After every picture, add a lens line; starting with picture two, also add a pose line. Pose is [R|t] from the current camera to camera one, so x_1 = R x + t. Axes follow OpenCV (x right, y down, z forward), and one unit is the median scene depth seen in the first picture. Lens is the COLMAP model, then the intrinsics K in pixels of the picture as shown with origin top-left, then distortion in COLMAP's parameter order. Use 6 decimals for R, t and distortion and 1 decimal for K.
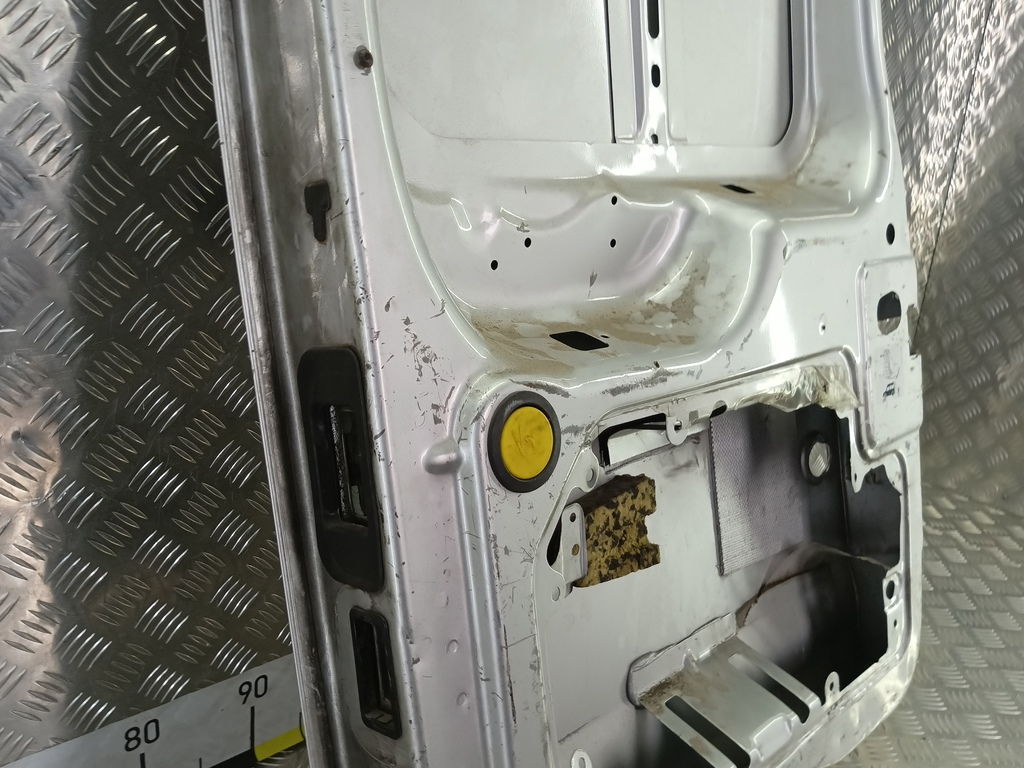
lens RADIAL K [[833.8, 0, 506.8], [0, 833.8, 382.6], [0, 0, 1]] dist [0.107257, -0.185179]
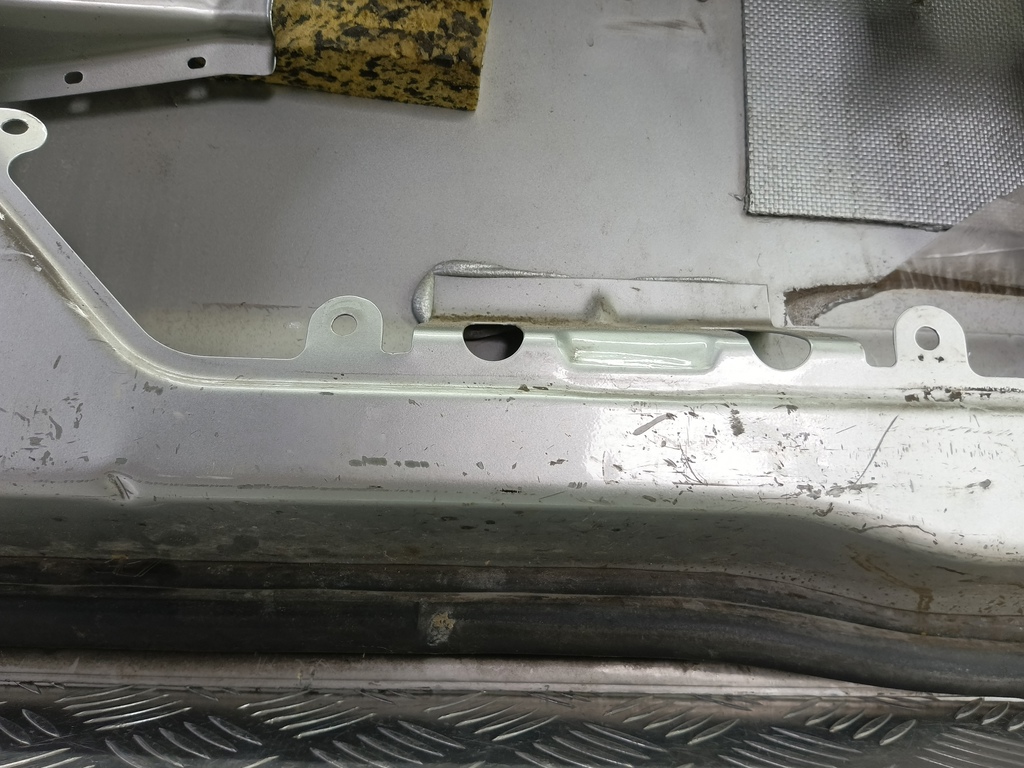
lens RADIAL K [[850.9, 0, 564.5], [0, 850.9, 393.9], [0, 0, 1]] dist [0.185340, -0.461555]
pose [[0.768174, -0.089166, -0.634002, 0.602009], [-0.153494, 0.935726, -0.317578, 0.624992], [0.621569, 0.341270, 0.705114, 0.752281]]
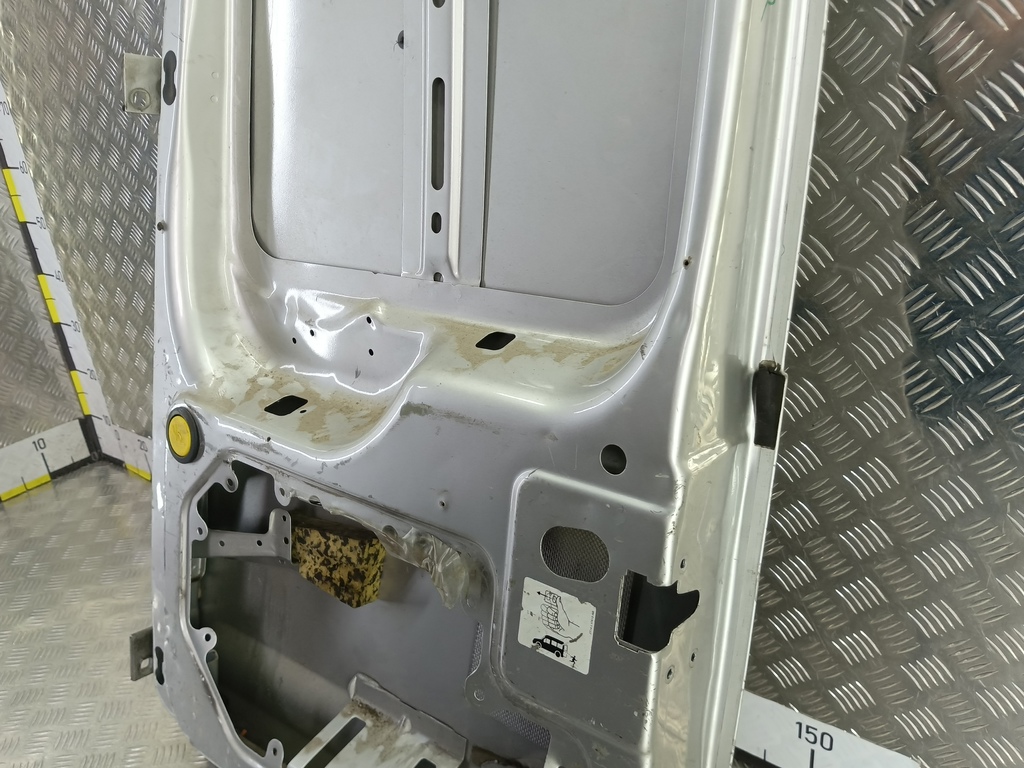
lens RADIAL K [[833.8, 0, 506.8], [0, 833.8, 382.6], [0, 0, 1]] dist [0.107257, -0.185179]
pose [[0.150972, 0.309732, -0.938762, 1.343895], [-0.204819, 0.938840, 0.276819, -0.509247], [0.967086, 0.150485, 0.205178, 0.970749]]
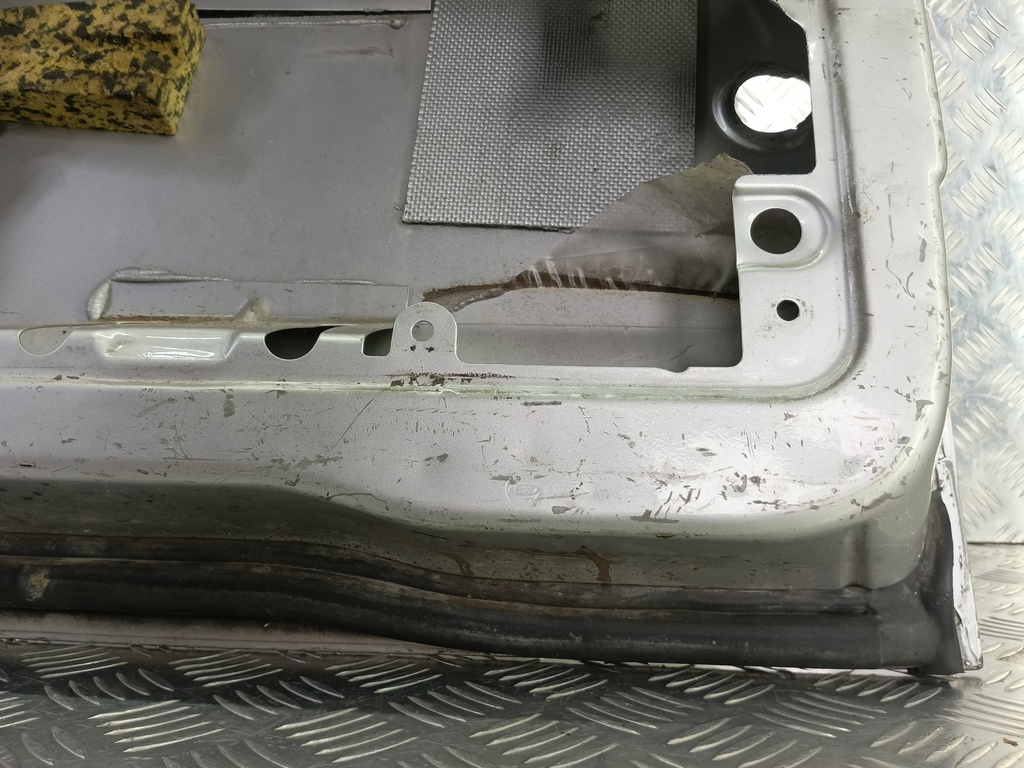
lens RADIAL K [[833.8, 0, 506.8], [0, 833.8, 382.6], [0, 0, 1]] dist [0.107257, -0.185179]
pose [[0.703883, -0.105713, -0.702405, 0.840395], [-0.174867, 0.932641, -0.315598, 0.602091], [0.688455, 0.344972, 0.637985, 0.904886]]
